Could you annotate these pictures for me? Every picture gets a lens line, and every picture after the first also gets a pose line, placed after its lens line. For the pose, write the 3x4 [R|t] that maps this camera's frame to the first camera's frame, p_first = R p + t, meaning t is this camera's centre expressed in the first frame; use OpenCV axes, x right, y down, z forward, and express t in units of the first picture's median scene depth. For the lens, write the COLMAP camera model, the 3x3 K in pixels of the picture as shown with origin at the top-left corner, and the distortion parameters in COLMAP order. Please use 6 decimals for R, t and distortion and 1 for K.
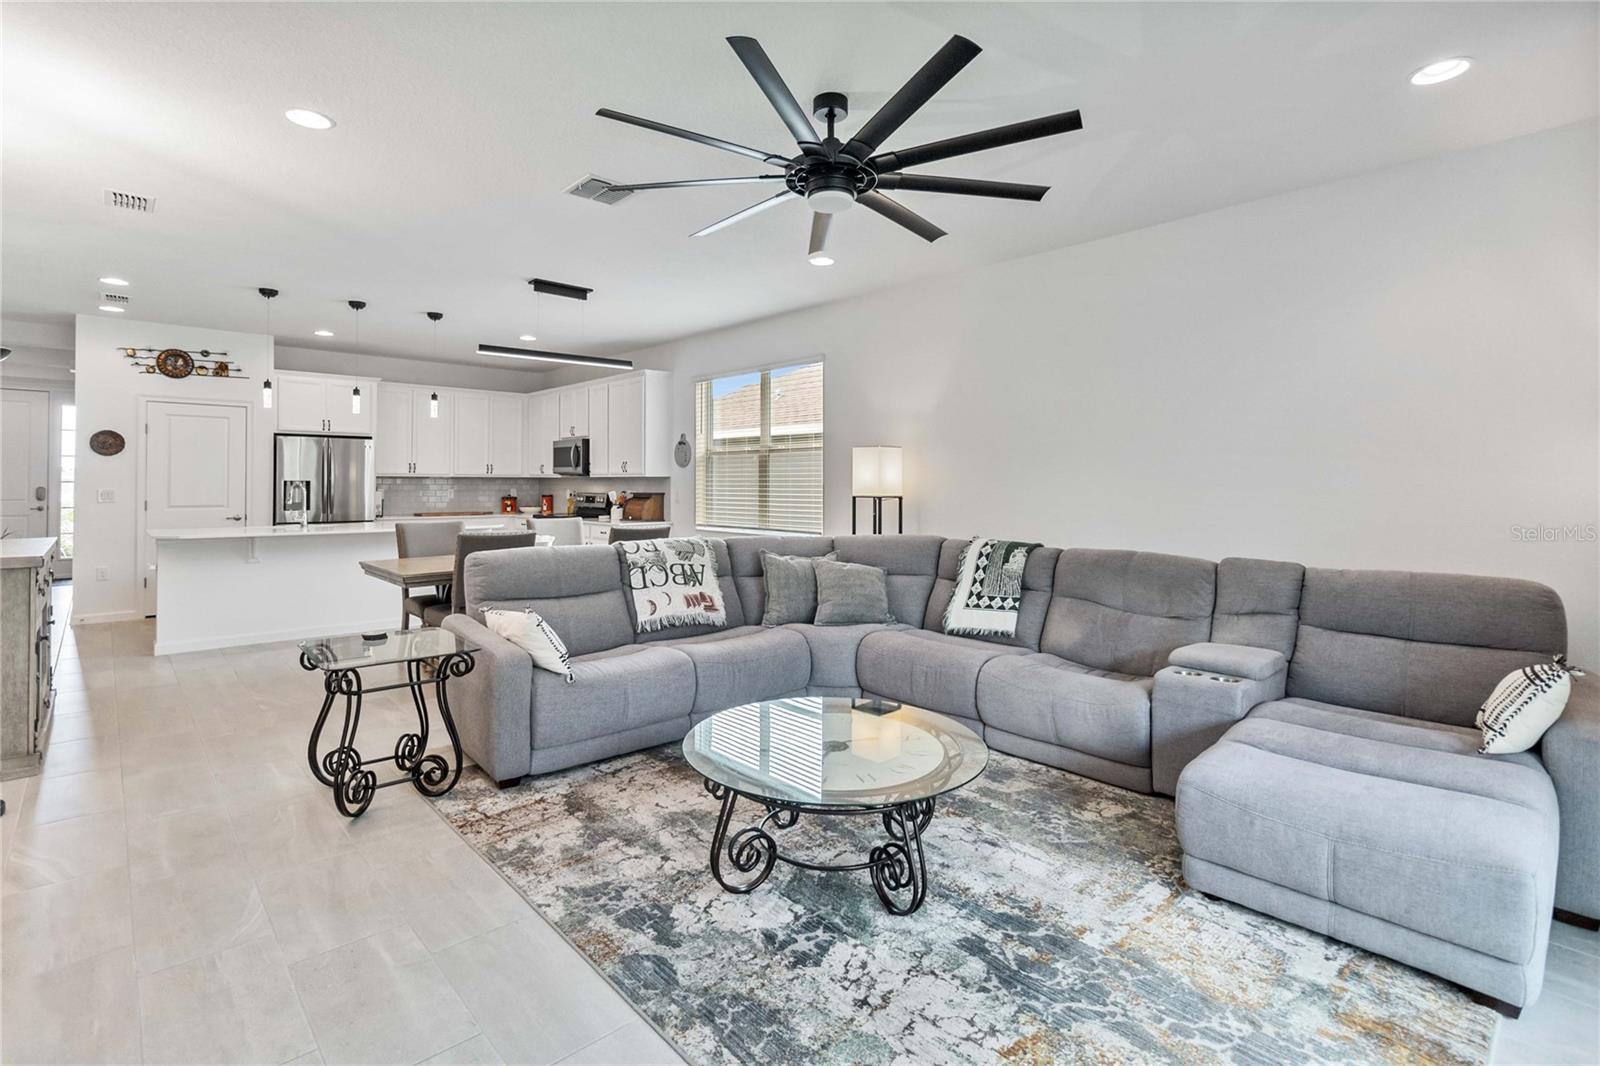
lens RADIAL K [[763.6, 0, 797.1], [0, 763.6, 471.2], [0, 0, 1]] dist [-0.000232, -0.000178]
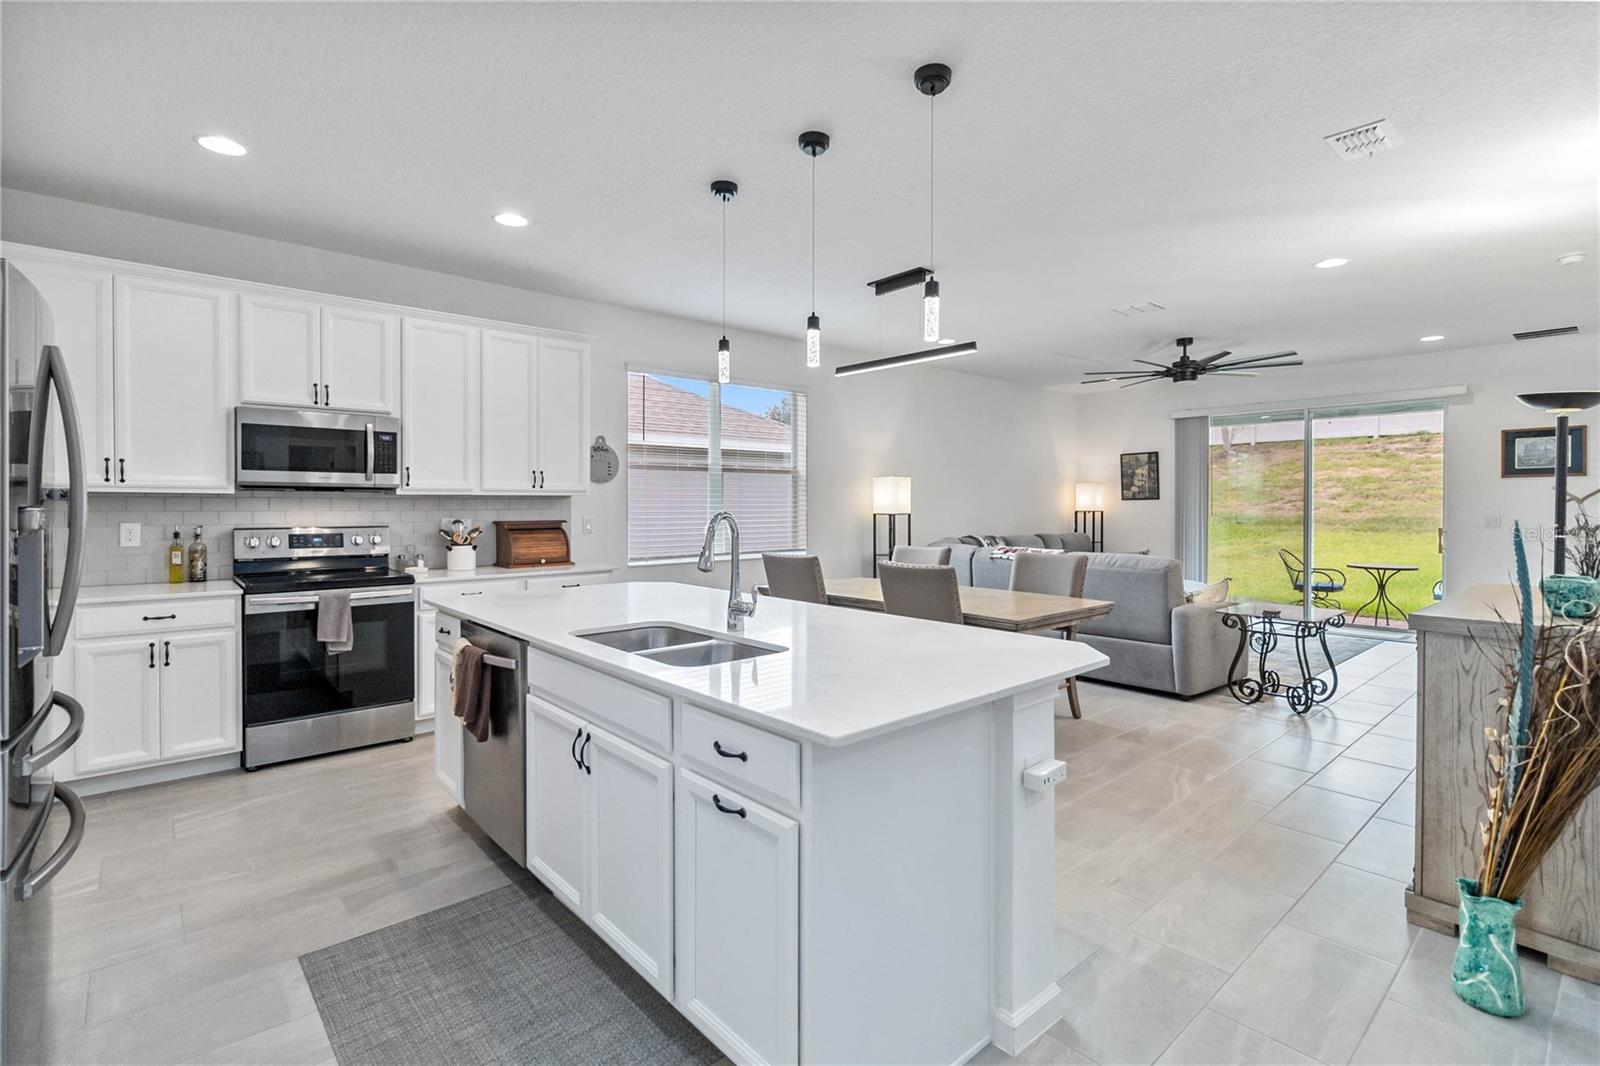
lens RADIAL K [[744.3, 0, 794.1], [0, 744.3, 511.0], [0, 0, 1]] dist [0.003701, 0.000951]
pose [[0.027387, -0.012467, 0.999547, -0.937275], [-0.014547, 0.999811, 0.012869, 0.010531], [-0.999519, -0.014893, 0.027201, 0.888734]]
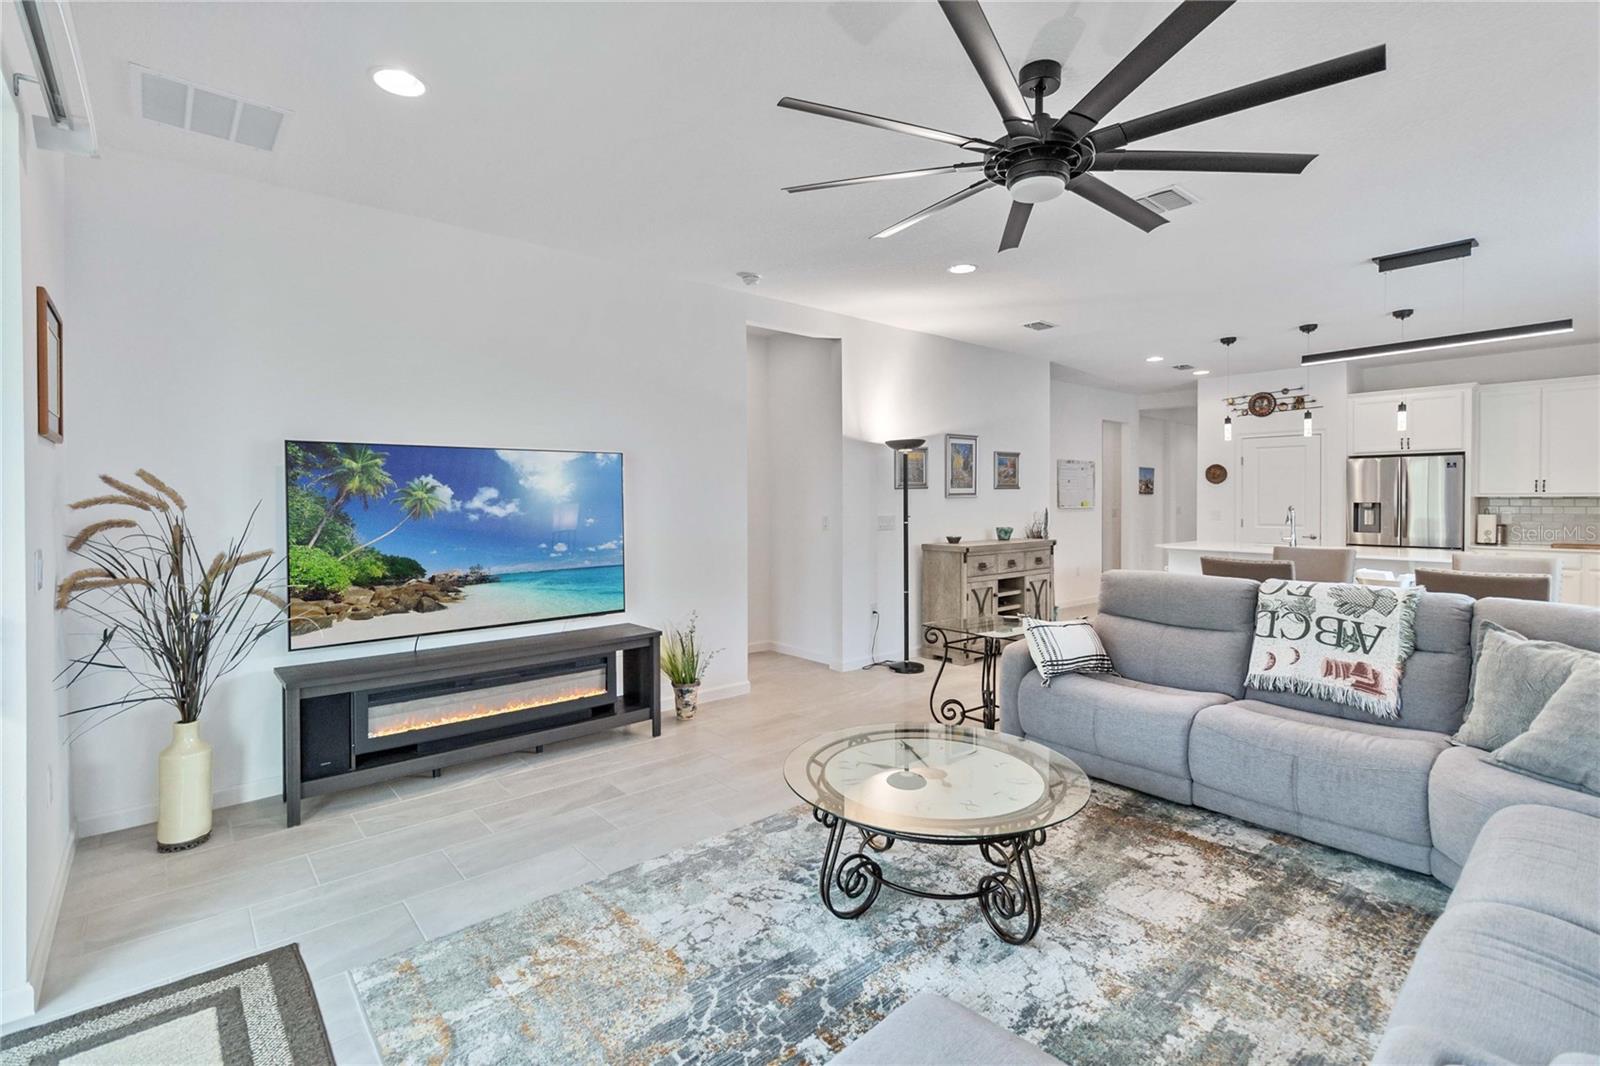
lens RADIAL K [[744.3, 0, 794.1], [0, 744.3, 511.0], [0, 0, 1]] dist [0.003701, 0.000951]
pose [[-0.036257, 0.012188, -0.999268, 0.386681], [0.017857, 0.999774, 0.011546, -0.001326], [0.999183, -0.017425, -0.036467, 0.320344]]
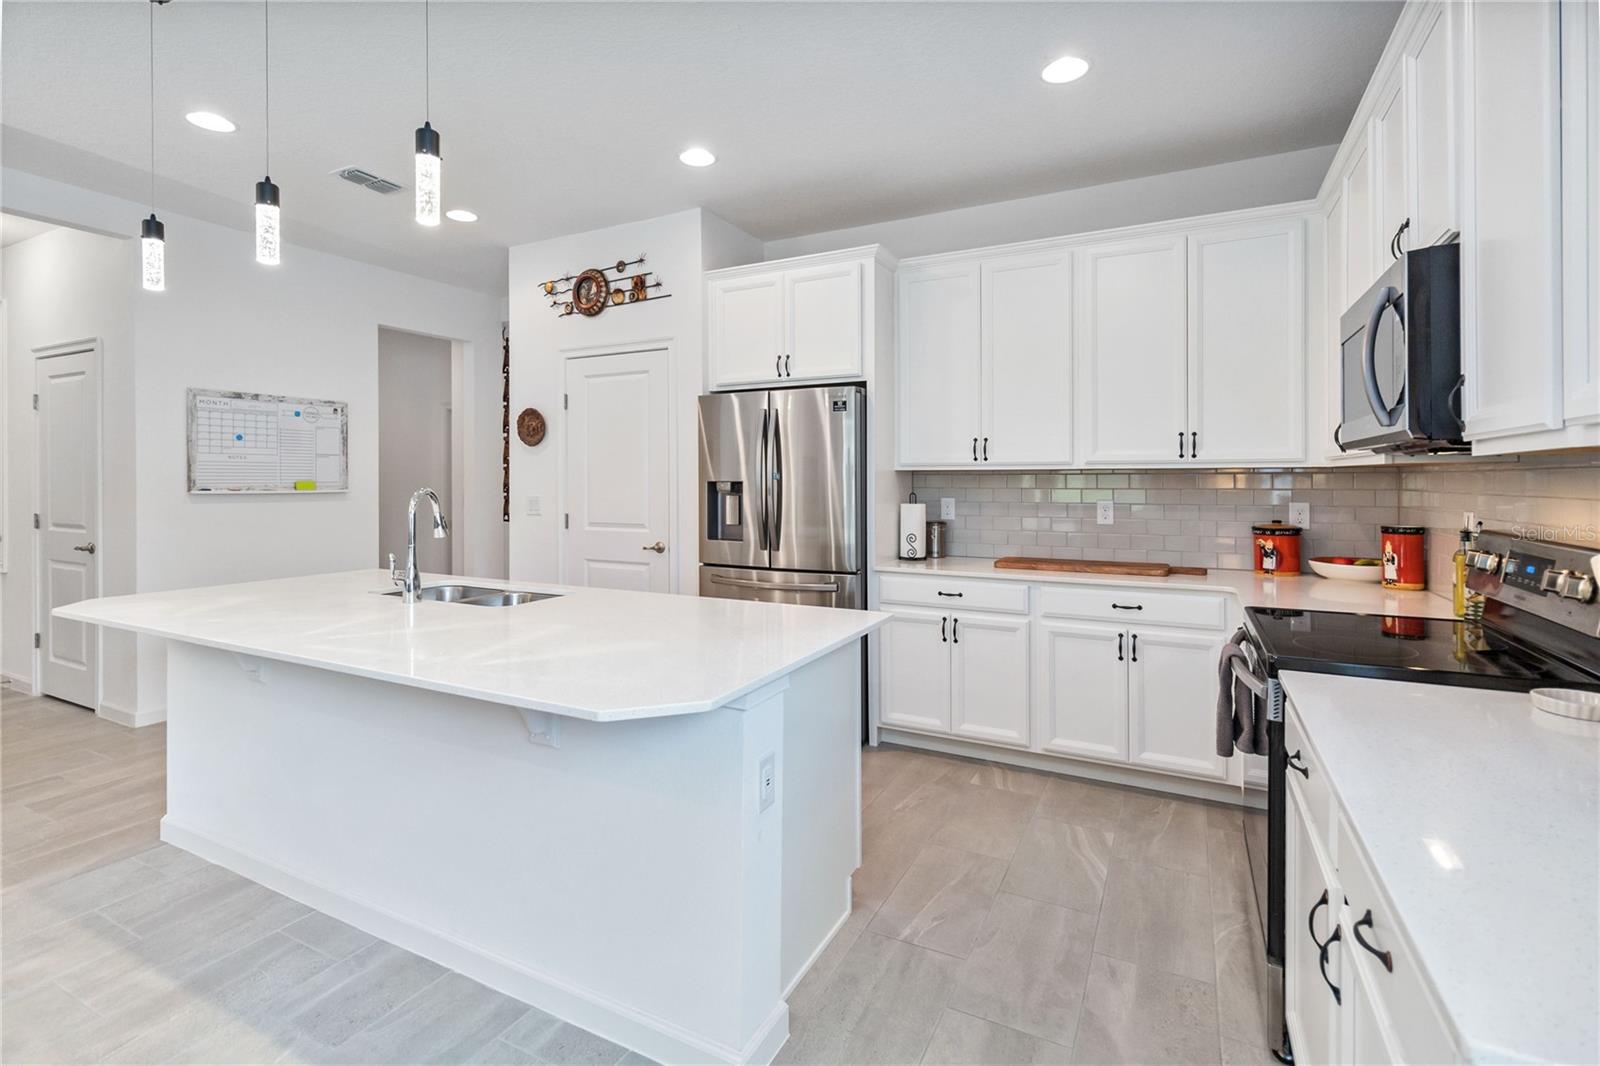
lens RADIAL K [[740.4, 0, 798.6], [0, 740.4, 485.5], [0, 0, 1]] dist [0.001065, 0.000364]
pose [[0.337512, -0.000291, -0.941321, -0.200116], [0.015913, 0.999859, 0.005397, 0.014811], [0.941187, -0.016801, 0.337469, 0.983020]]
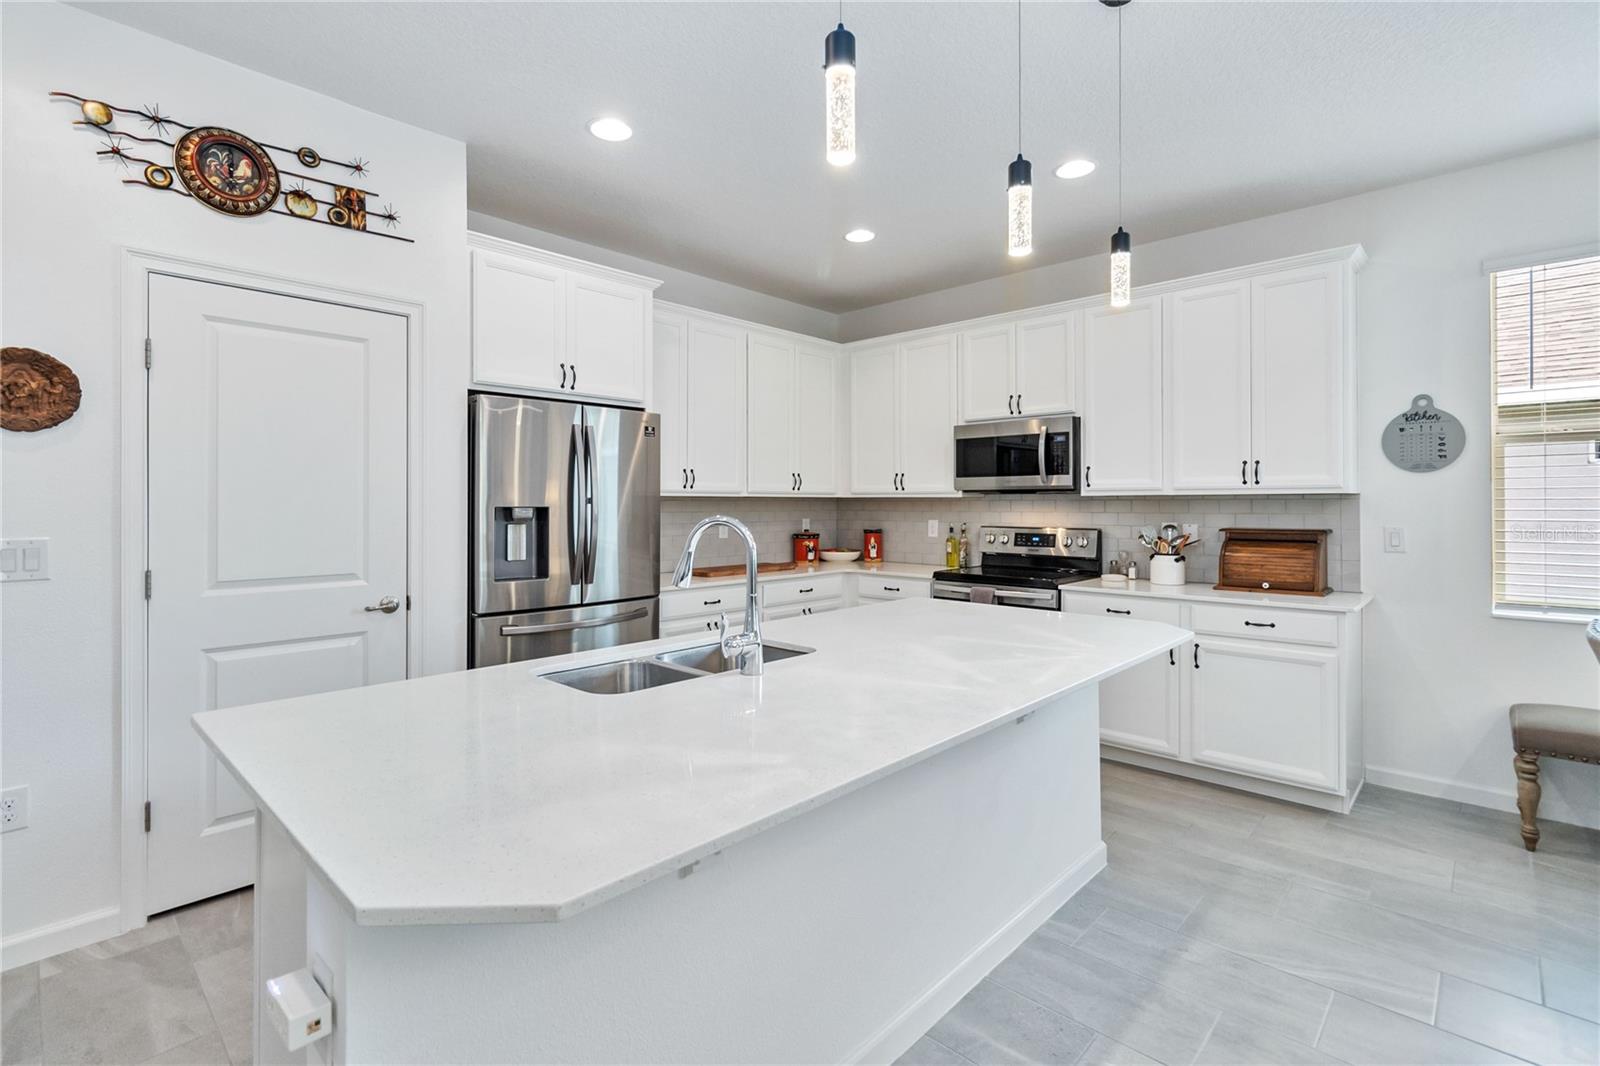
lens RADIAL K [[747.6, 0, 794.3], [0, 747.6, 493.2], [0, 0, 1]] dist [0.002572, 0.000413]
pose [[0.997581, -0.003664, 0.069413, -0.600654], [0.003565, 0.999992, 0.001547, 0.005699], [-0.069418, -0.001295, 0.997587, 0.662326]]
